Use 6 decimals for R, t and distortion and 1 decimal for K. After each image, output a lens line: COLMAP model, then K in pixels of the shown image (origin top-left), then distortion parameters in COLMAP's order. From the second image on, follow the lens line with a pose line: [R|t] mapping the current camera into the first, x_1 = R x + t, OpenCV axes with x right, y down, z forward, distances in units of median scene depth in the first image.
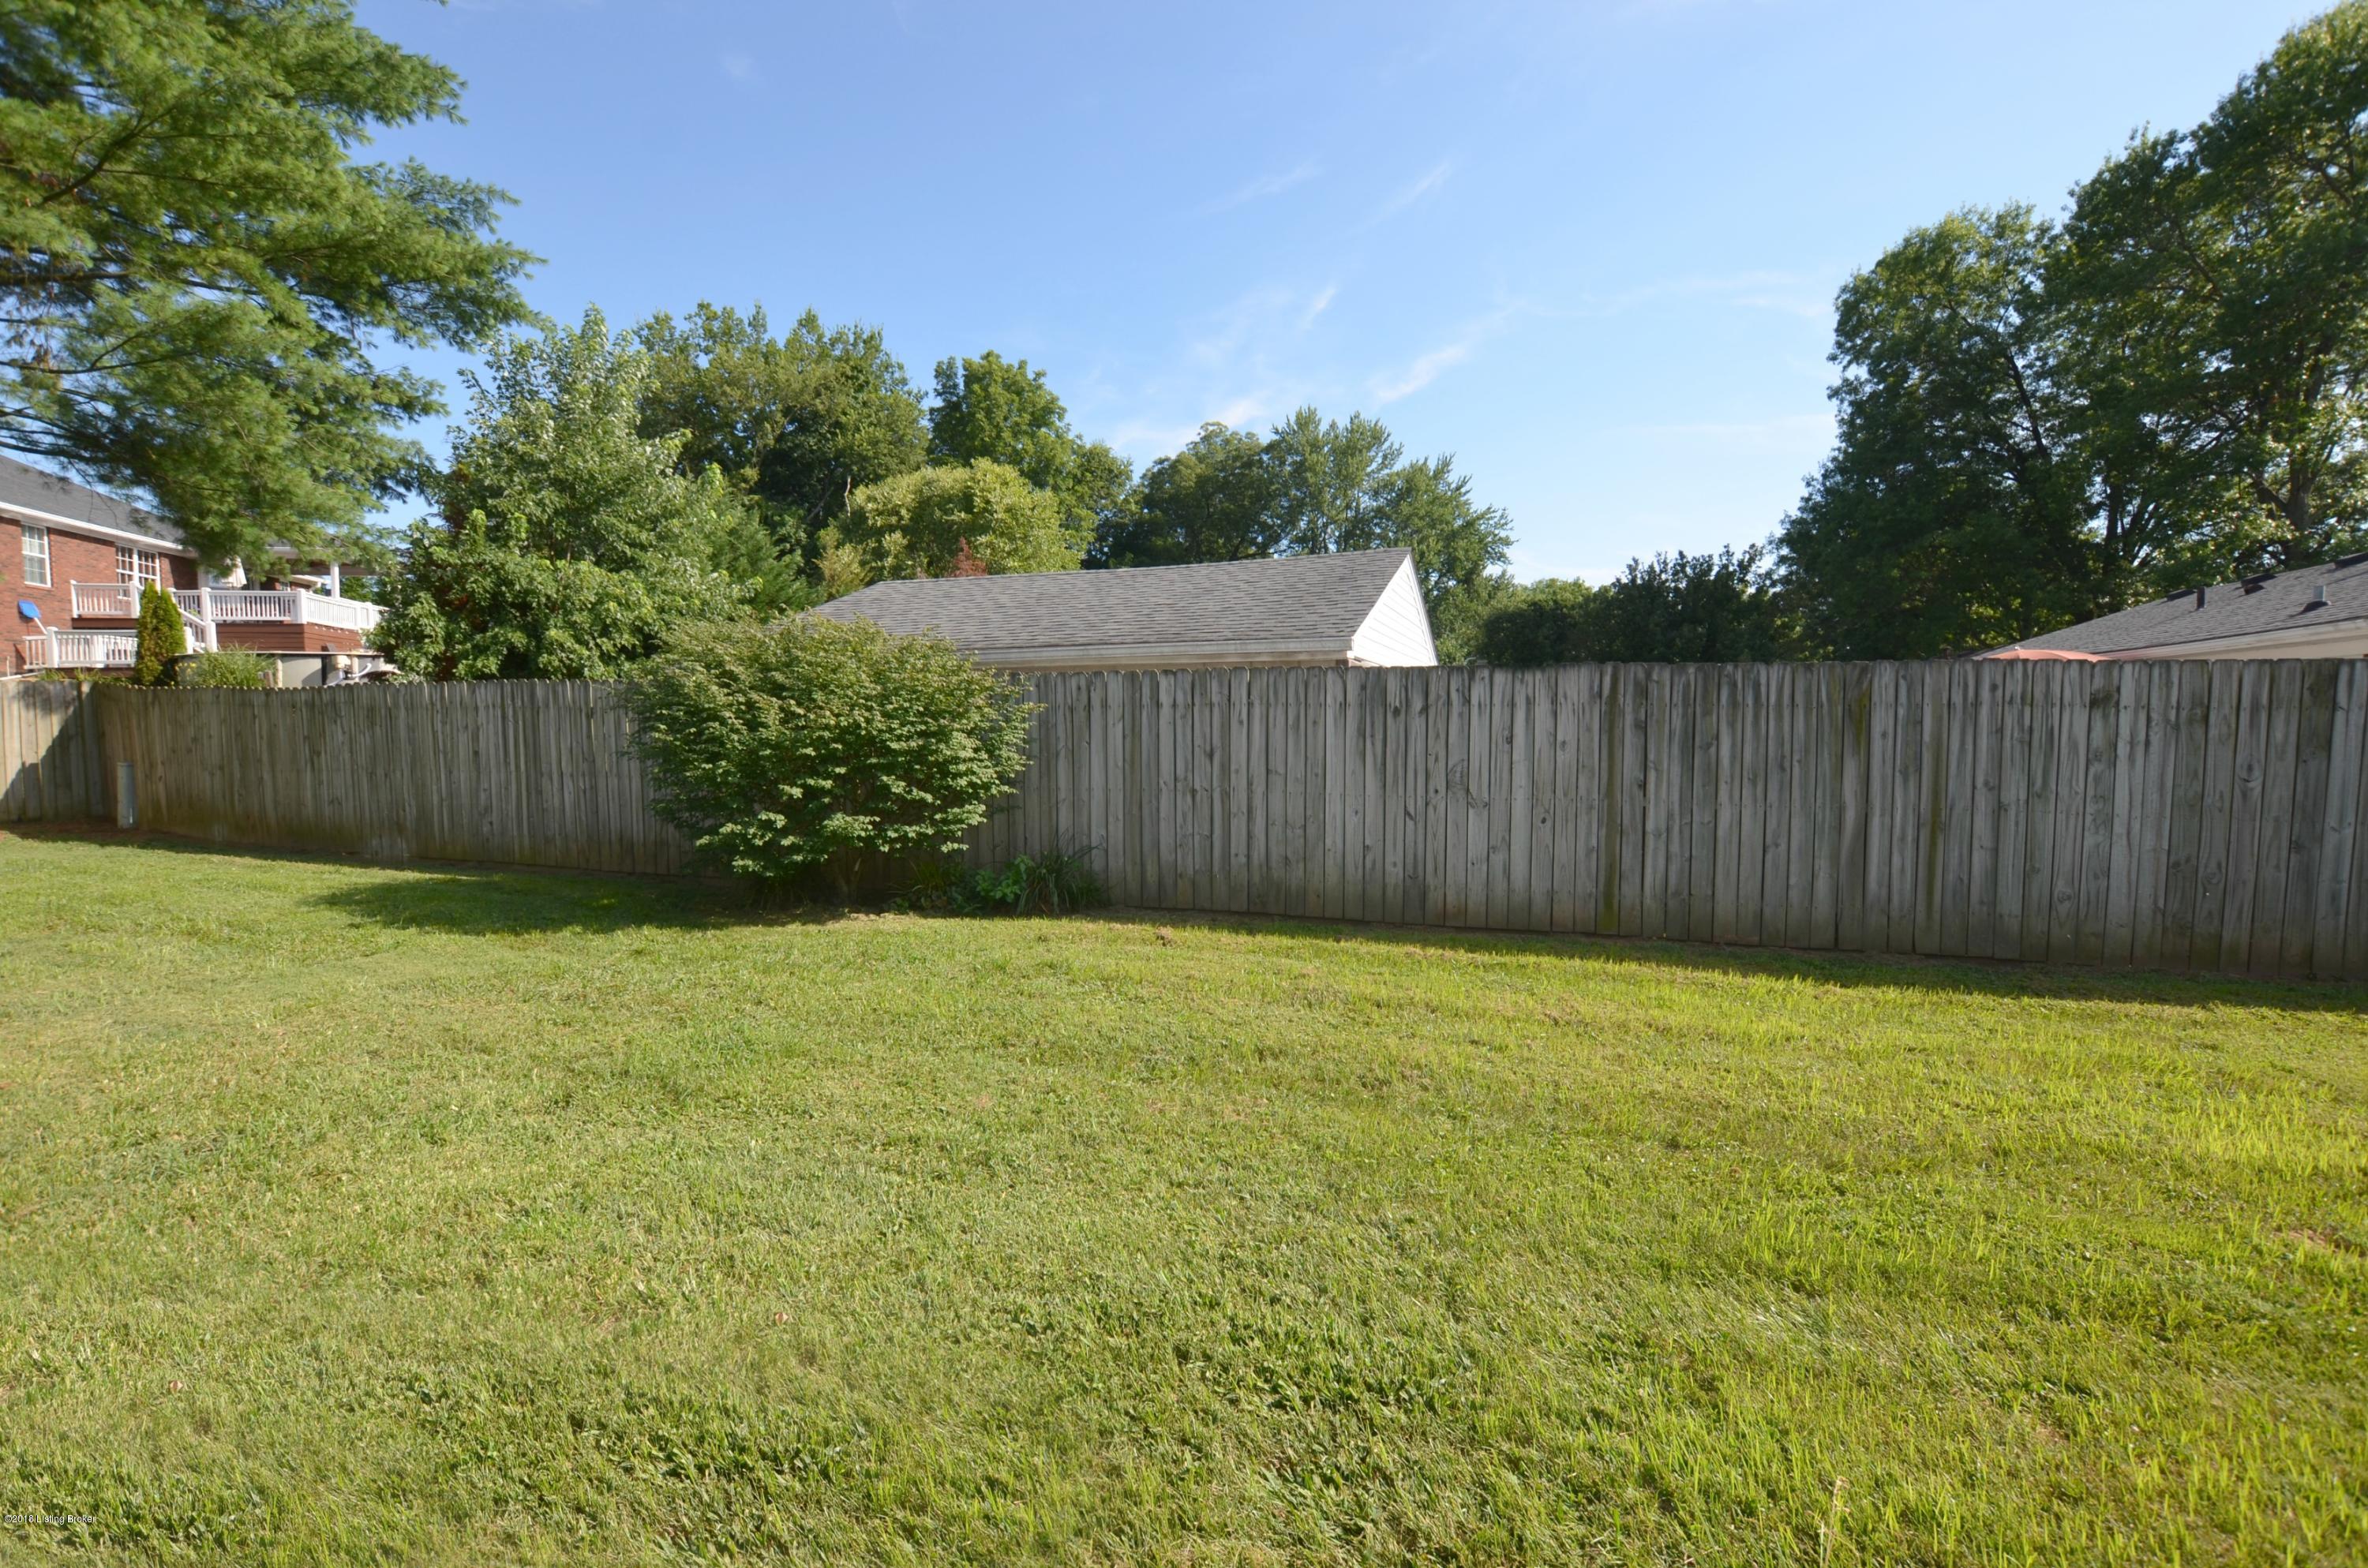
lens RADIAL K [[1048.9, 0, 1199.7], [0, 1048.9, 777.2], [0, 0, 1]] dist [-0.004948, 0.000591]
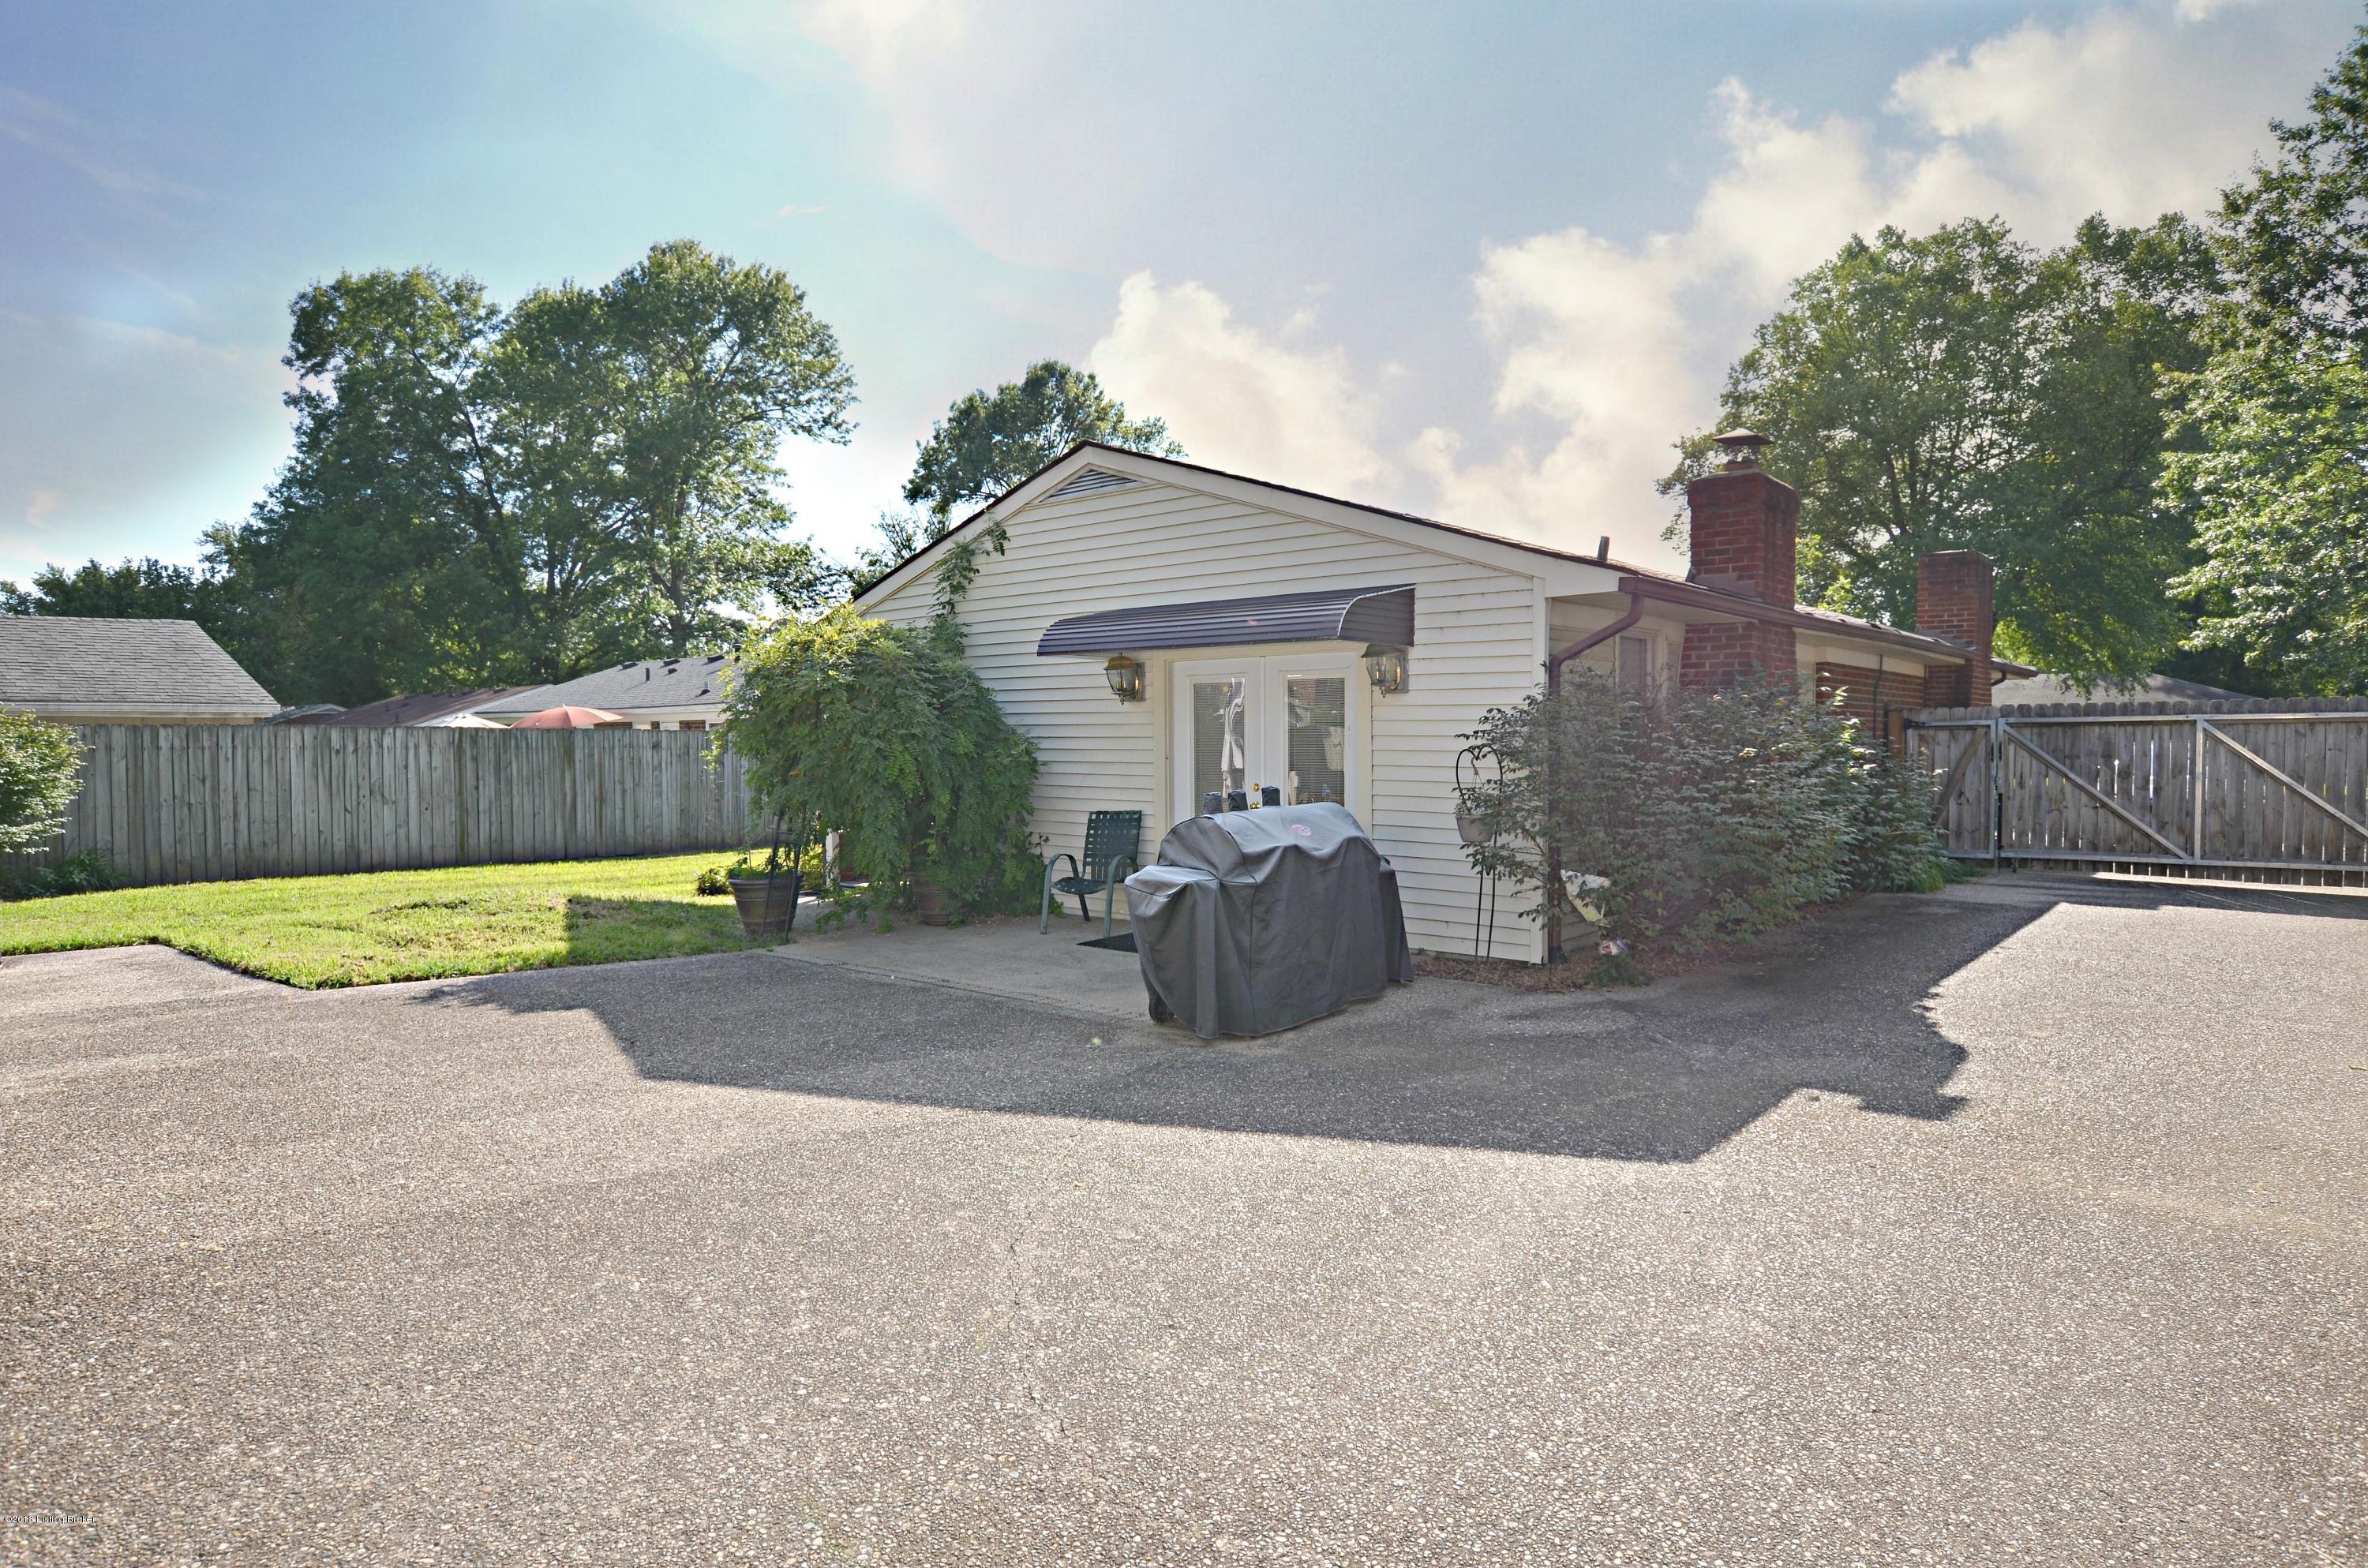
lens RADIAL K [[1294.0, 0, 1189.0], [0, 1294.0, 781.4], [0, 0, 1]] dist [-0.006706, -0.001725]
pose [[0.372666, -0.026978, 0.927573, -0.995148], [0.056924, 0.998359, 0.006167, 0.042002], [-0.926218, 0.050503, 0.373590, -0.863514]]
